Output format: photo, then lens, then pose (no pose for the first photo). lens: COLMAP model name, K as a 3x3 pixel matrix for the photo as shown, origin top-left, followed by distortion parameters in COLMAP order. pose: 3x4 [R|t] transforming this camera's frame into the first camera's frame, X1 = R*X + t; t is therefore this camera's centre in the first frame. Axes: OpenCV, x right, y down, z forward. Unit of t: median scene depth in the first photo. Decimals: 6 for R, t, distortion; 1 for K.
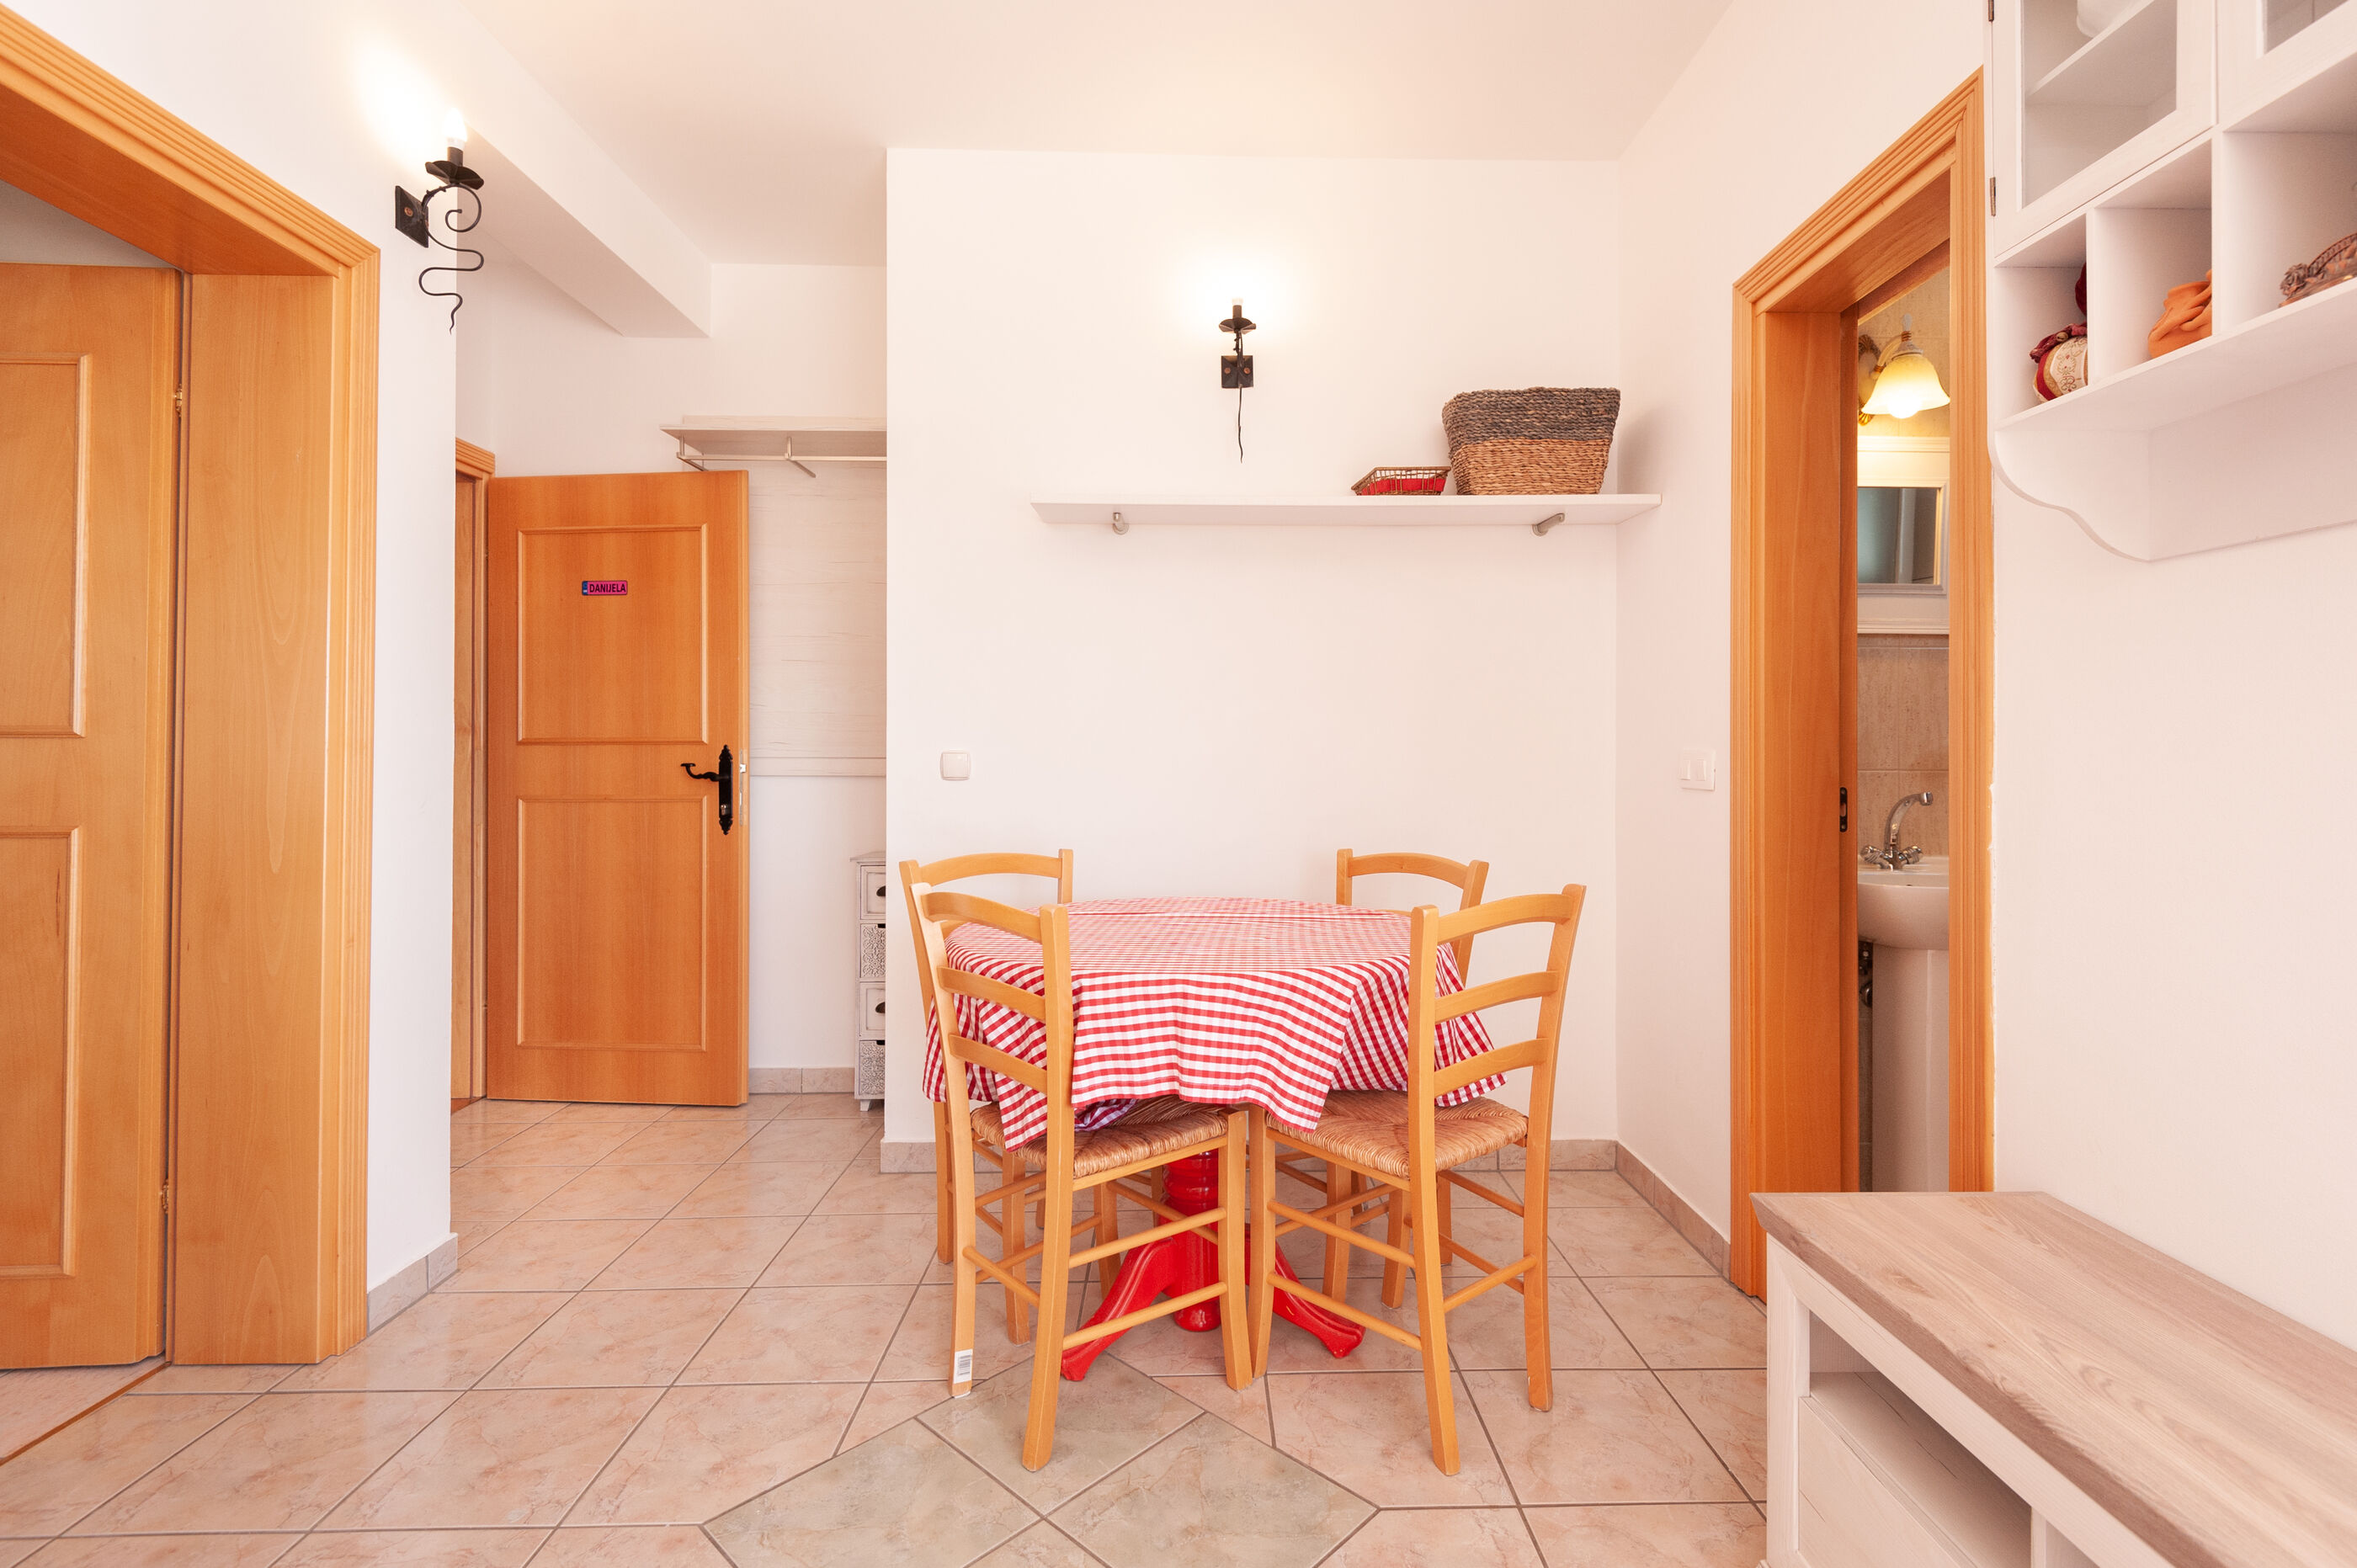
lens RADIAL K [[1080.9, 0, 1216.8], [0, 1080.9, 758.7], [0, 0, 1]] dist [0.022313, -0.013529]
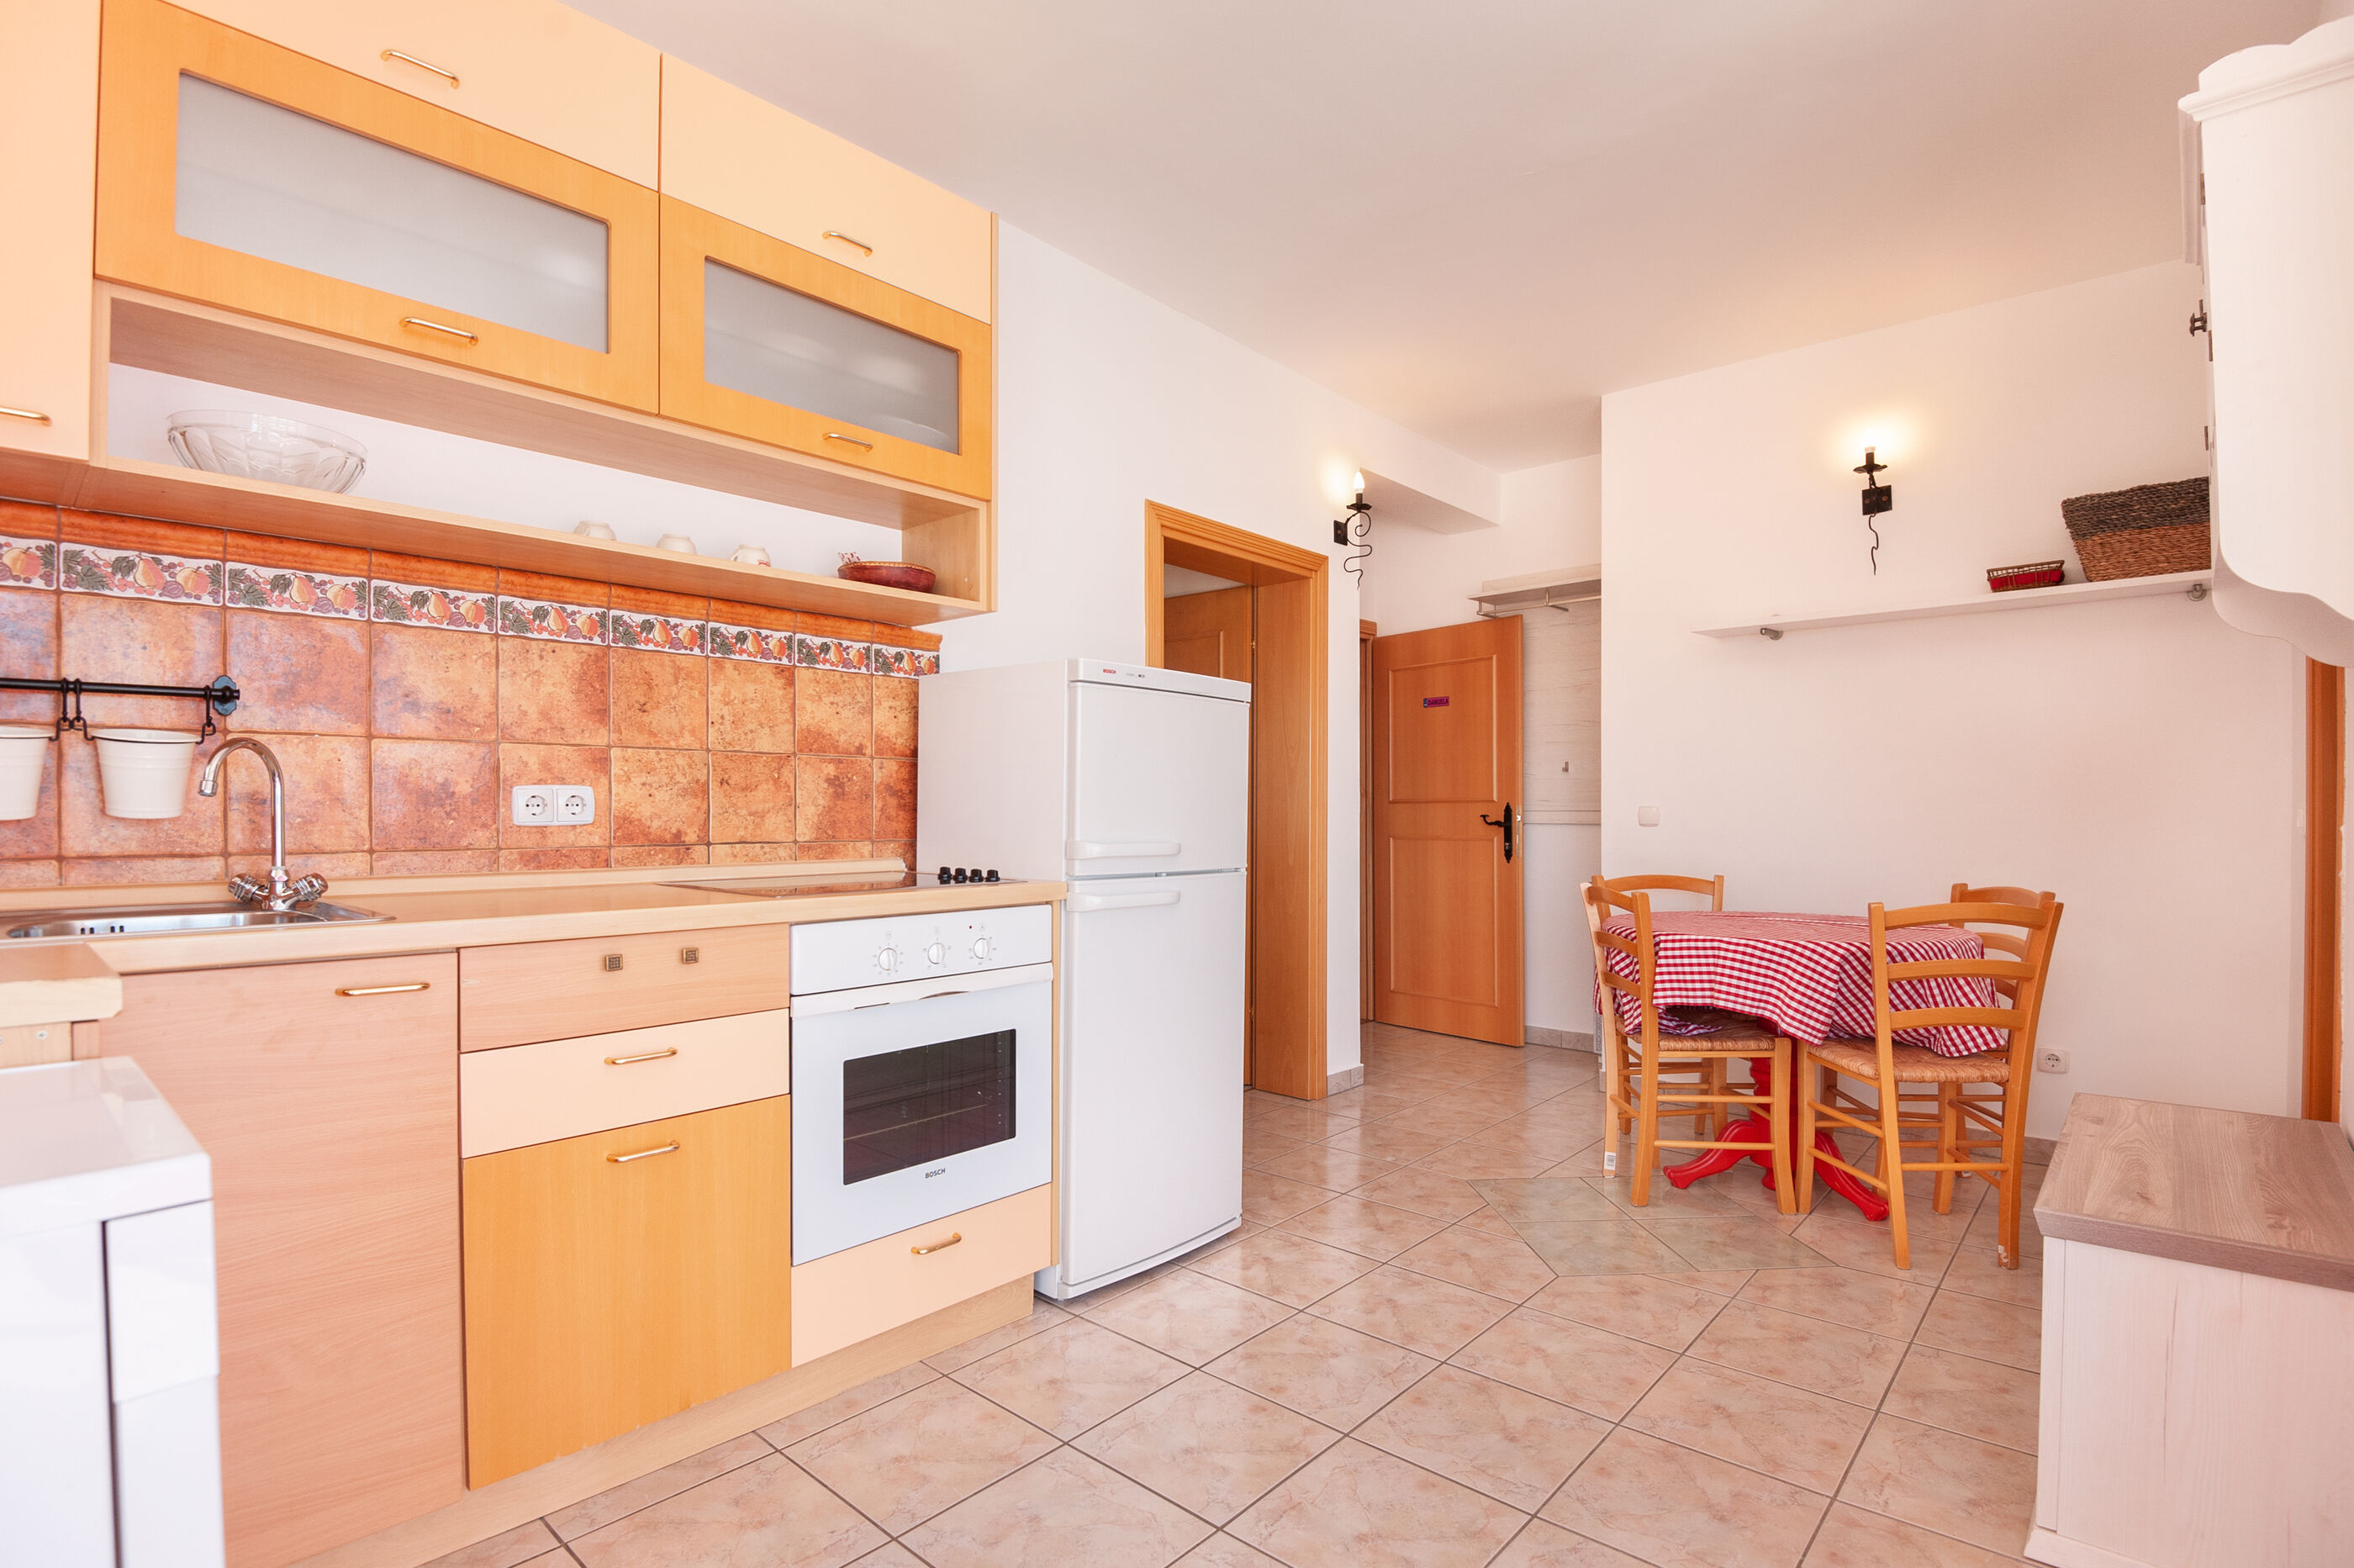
lens RADIAL K [[1121.9, 0, 1177.0], [0, 1121.9, 784.0], [0, 0, 1]] dist [-0.000288, -0.015438]
pose [[0.723857, -0.020085, -0.689657, 0.418237], [0.001930, 0.999631, -0.027087, 0.003967], [0.689947, 0.018276, 0.723629, -0.635789]]
